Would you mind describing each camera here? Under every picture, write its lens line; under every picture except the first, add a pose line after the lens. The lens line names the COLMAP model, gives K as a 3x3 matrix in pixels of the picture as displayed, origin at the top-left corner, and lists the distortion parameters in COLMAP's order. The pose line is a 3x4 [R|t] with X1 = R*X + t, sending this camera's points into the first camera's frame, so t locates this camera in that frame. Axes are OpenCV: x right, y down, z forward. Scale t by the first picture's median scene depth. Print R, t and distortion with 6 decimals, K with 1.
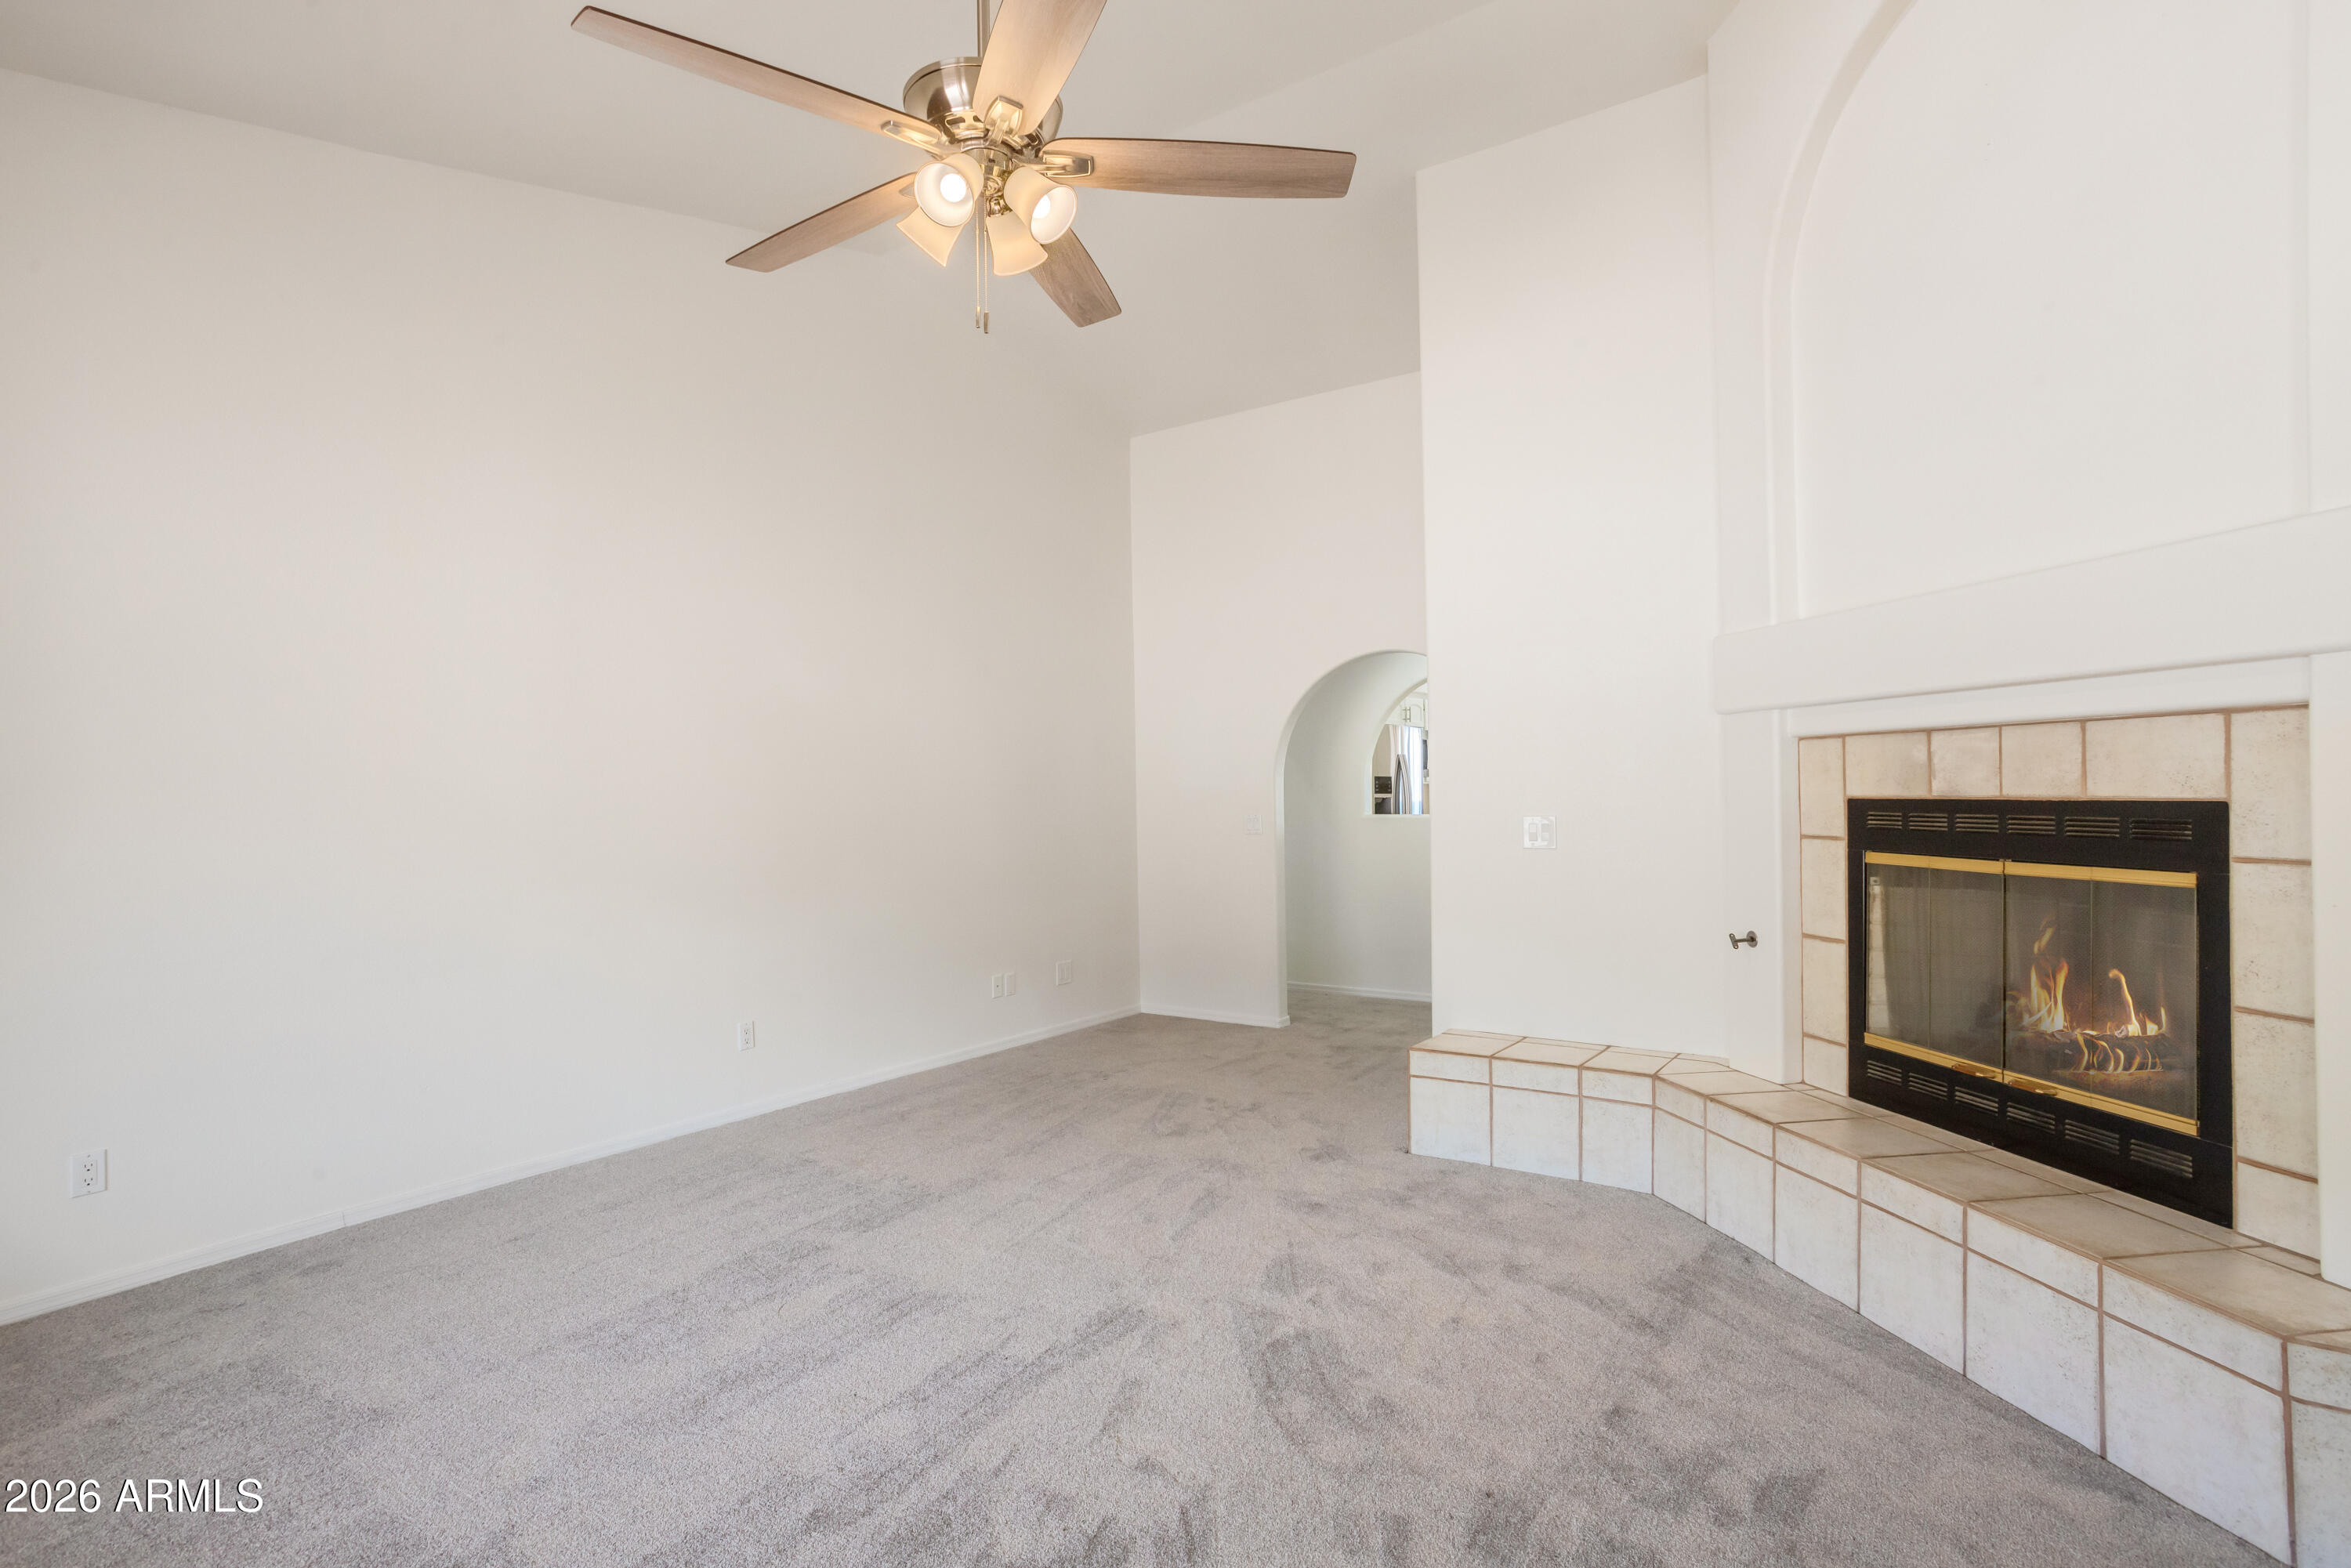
lens RADIAL K [[1161.7, 0, 1175.5], [0, 1161.7, 784.0], [0, 0, 1]] dist [-0.052714, 0.034676]
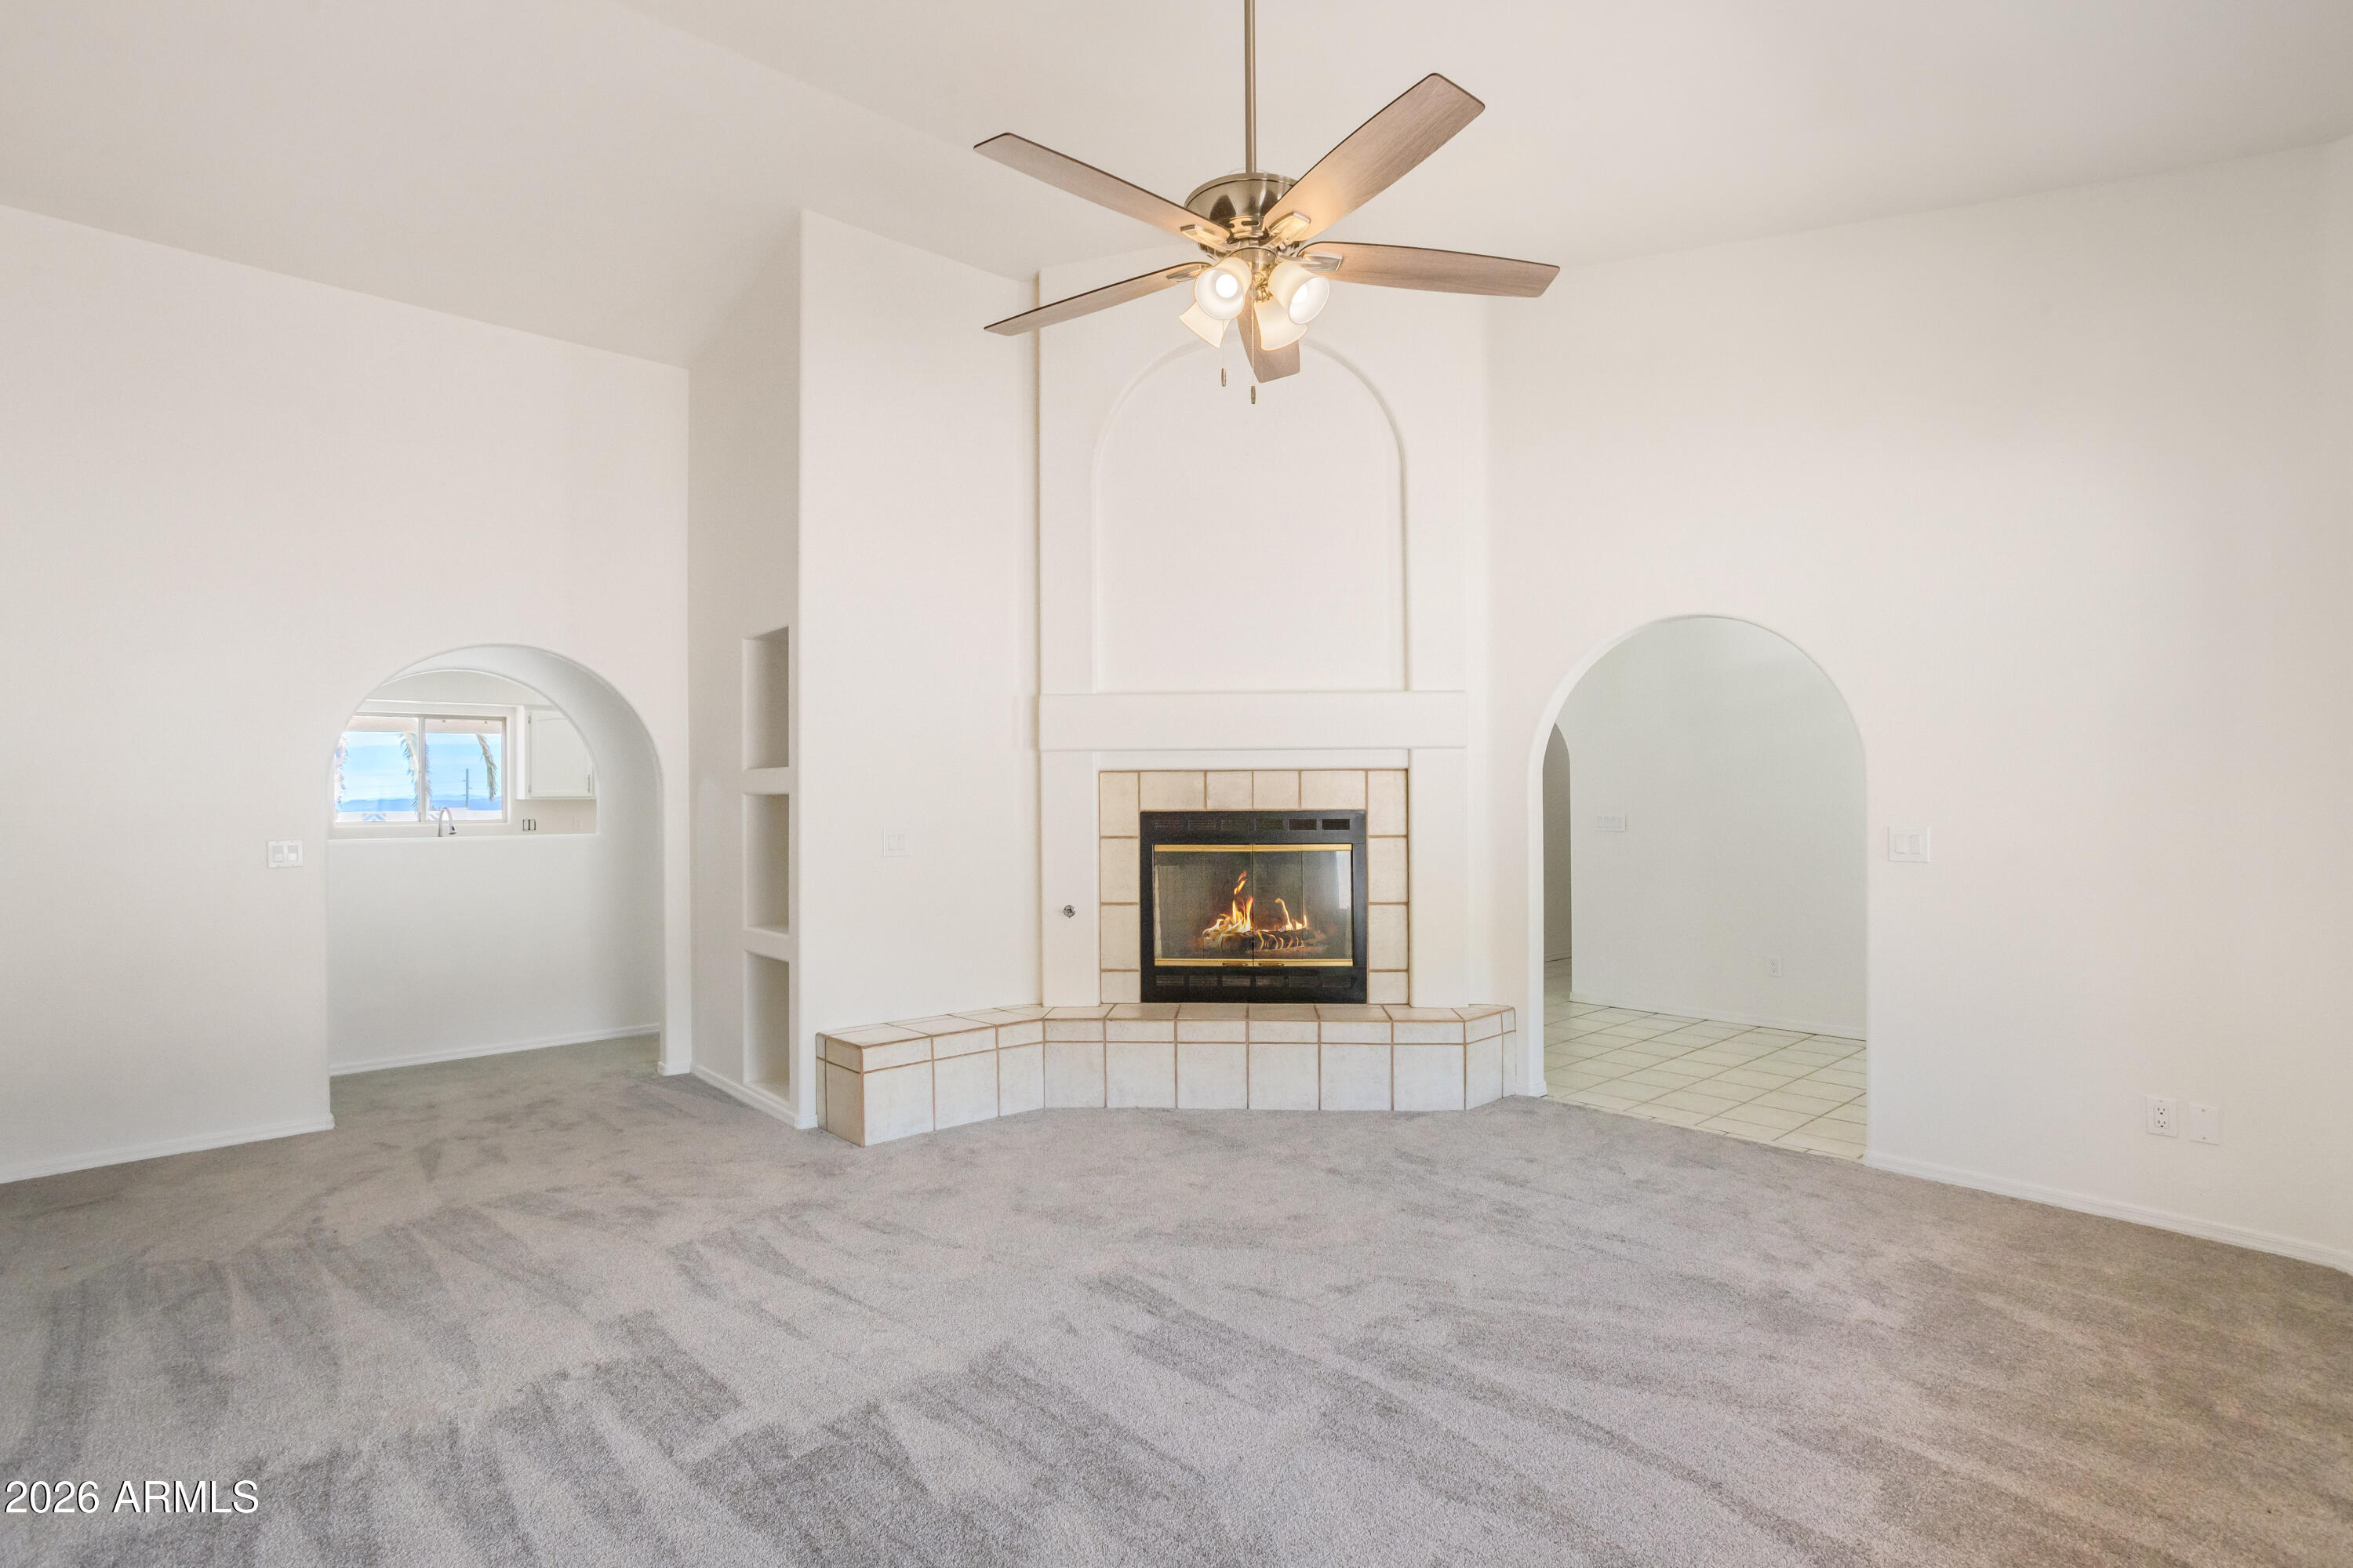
lens RADIAL K [[1162.8, 0, 1176.5], [0, 1162.8, 784.0], [0, 0, 1]] dist [-0.052714, 0.034676]
pose [[0.219228, 0.037116, 0.974967, -0.987150], [-0.001978, 0.999291, -0.037597, 0.036218], [-0.975672, 0.006314, 0.219146, 0.627480]]
